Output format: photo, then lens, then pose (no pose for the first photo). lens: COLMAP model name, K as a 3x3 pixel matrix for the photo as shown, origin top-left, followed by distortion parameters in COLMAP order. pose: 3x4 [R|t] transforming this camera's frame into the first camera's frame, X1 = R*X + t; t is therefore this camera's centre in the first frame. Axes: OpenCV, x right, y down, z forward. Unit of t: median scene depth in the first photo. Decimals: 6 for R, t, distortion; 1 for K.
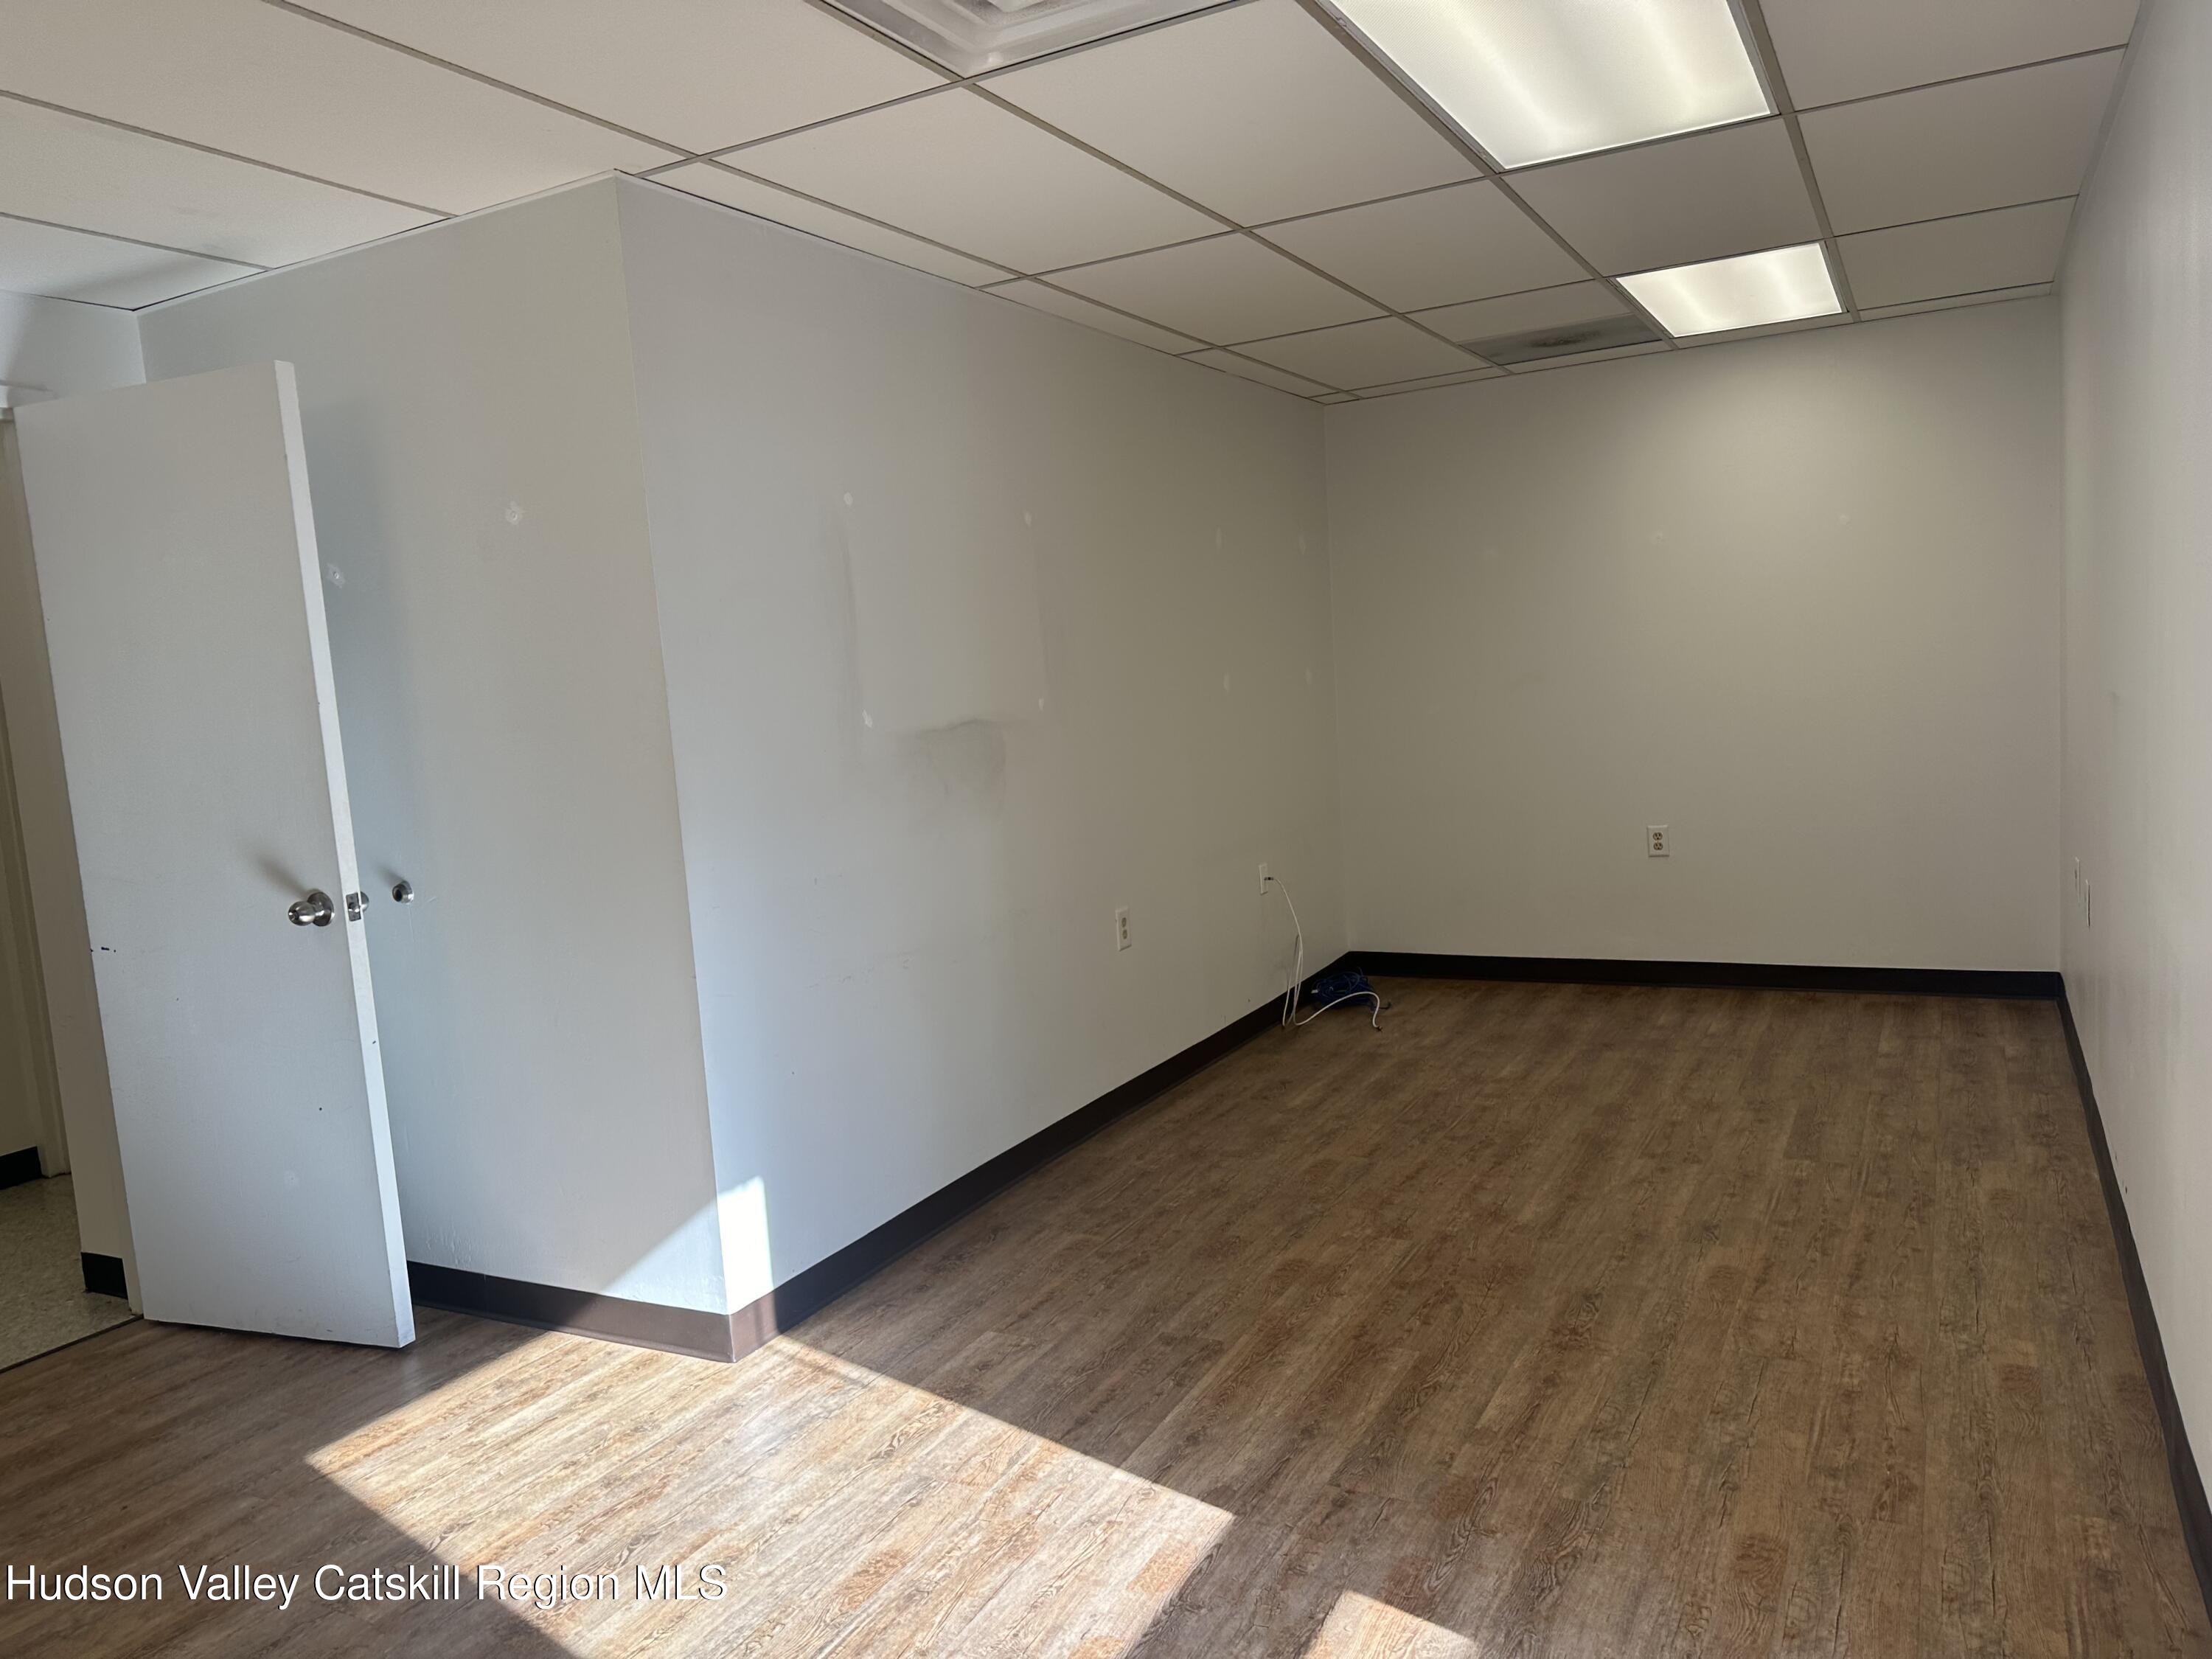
lens RADIAL K [[1562.7, 0, 1114.4], [0, 1562.7, 843.9], [0, 0, 1]] dist [0.039163, -0.037232]
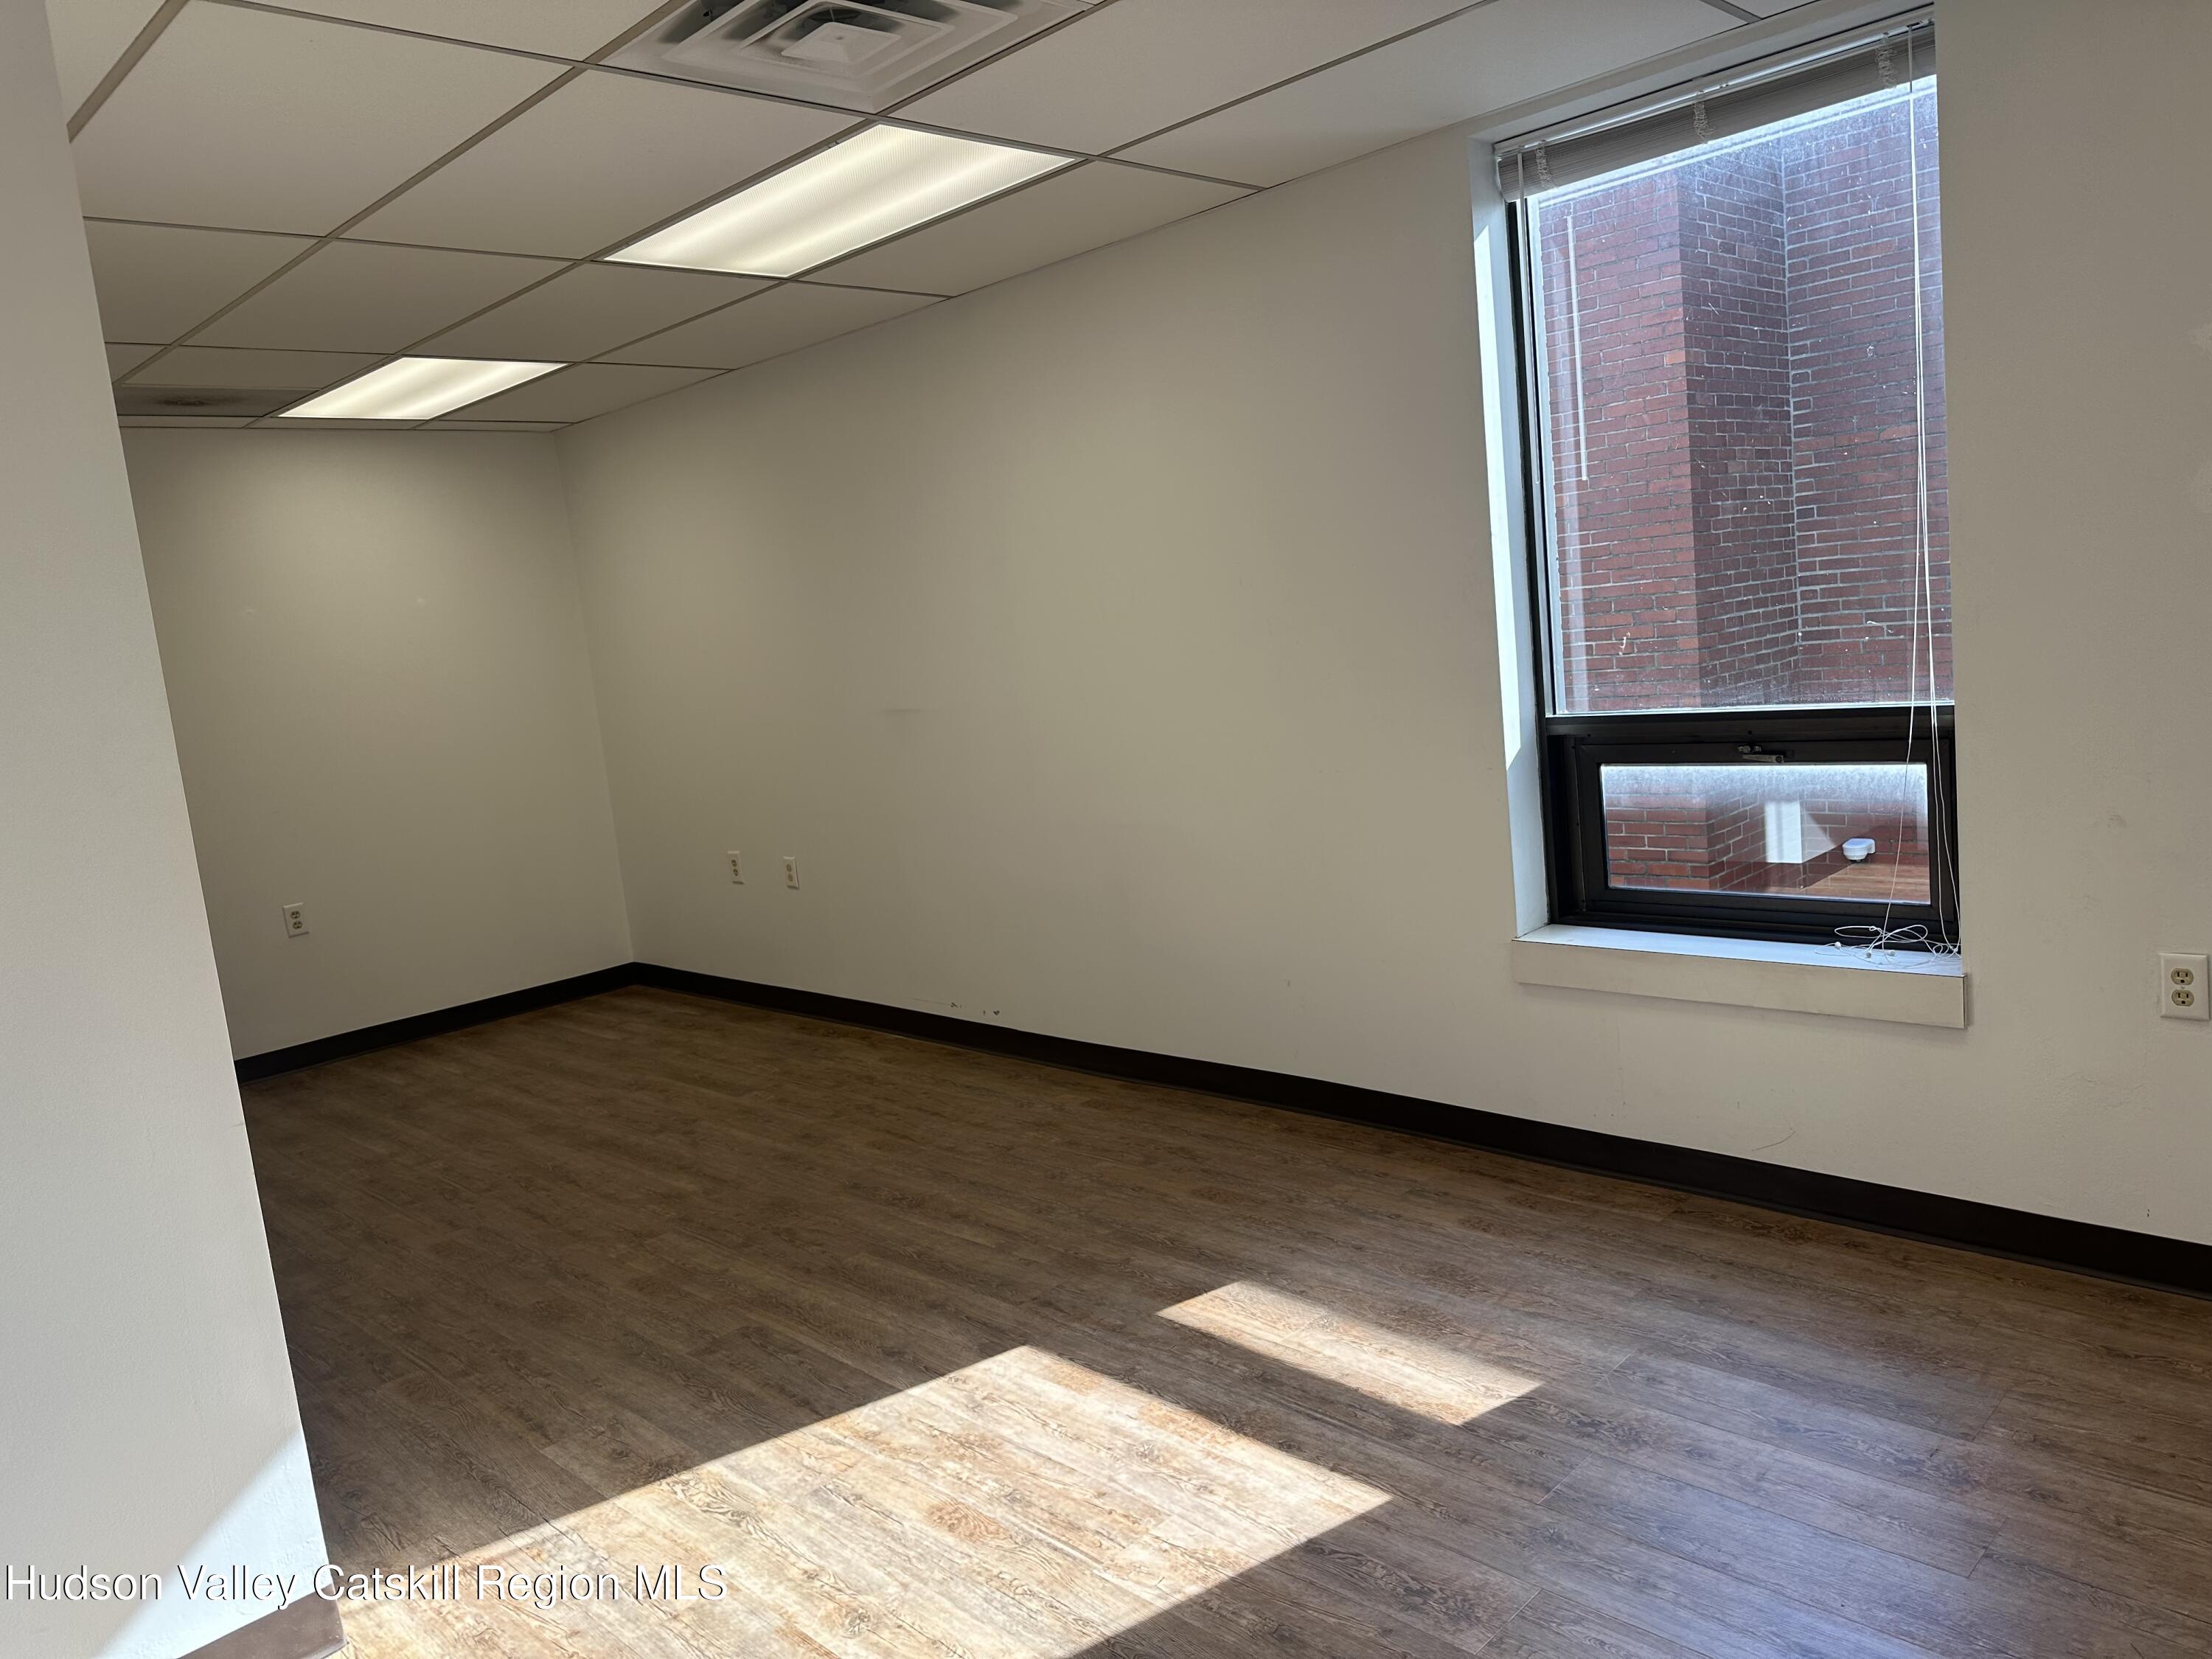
lens RADIAL K [[1562.7, 0, 1113.8], [0, 1562.7, 812.1], [0, 0, 1]] dist [0.039163, -0.037232]
pose [[0.300796, -0.088848, 0.949541, -0.818416], [0.196472, 0.980067, 0.029466, 0.005129], [-0.933231, 0.177695, 0.312257, 0.399704]]
